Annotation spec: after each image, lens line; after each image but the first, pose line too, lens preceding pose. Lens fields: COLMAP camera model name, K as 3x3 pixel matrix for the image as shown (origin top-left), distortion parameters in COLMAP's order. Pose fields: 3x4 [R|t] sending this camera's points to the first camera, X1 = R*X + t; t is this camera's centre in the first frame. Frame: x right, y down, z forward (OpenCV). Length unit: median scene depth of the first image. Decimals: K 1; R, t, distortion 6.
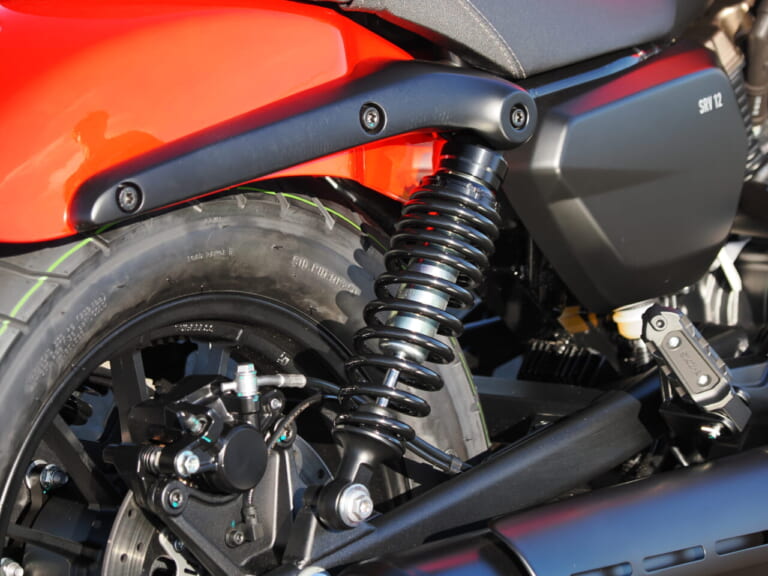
lens RADIAL K [[2230.1, 0, 383.2], [0, 2230.1, 289.1], [0, 0, 1]] dist [0.084151, 0.000000]
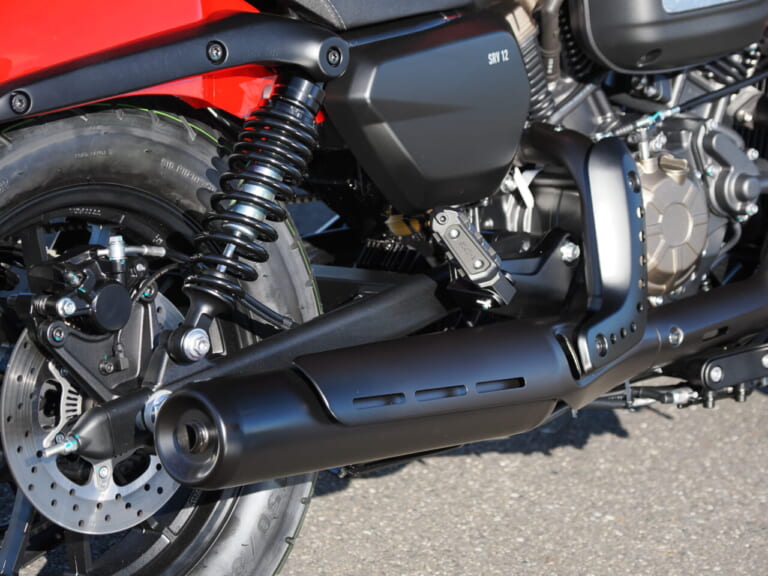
lens RADIAL K [[1826.4, 0, 384.8], [0, 1826.4, 286.9], [0, 0, 1]] dist [0.029259, 0.000000]
pose [[0.999689, 0.024564, 0.004276, 0.088620], [-0.024633, 0.999554, 0.016856, 0.039357], [-0.003860, -0.016956, 0.999849, -0.080625]]
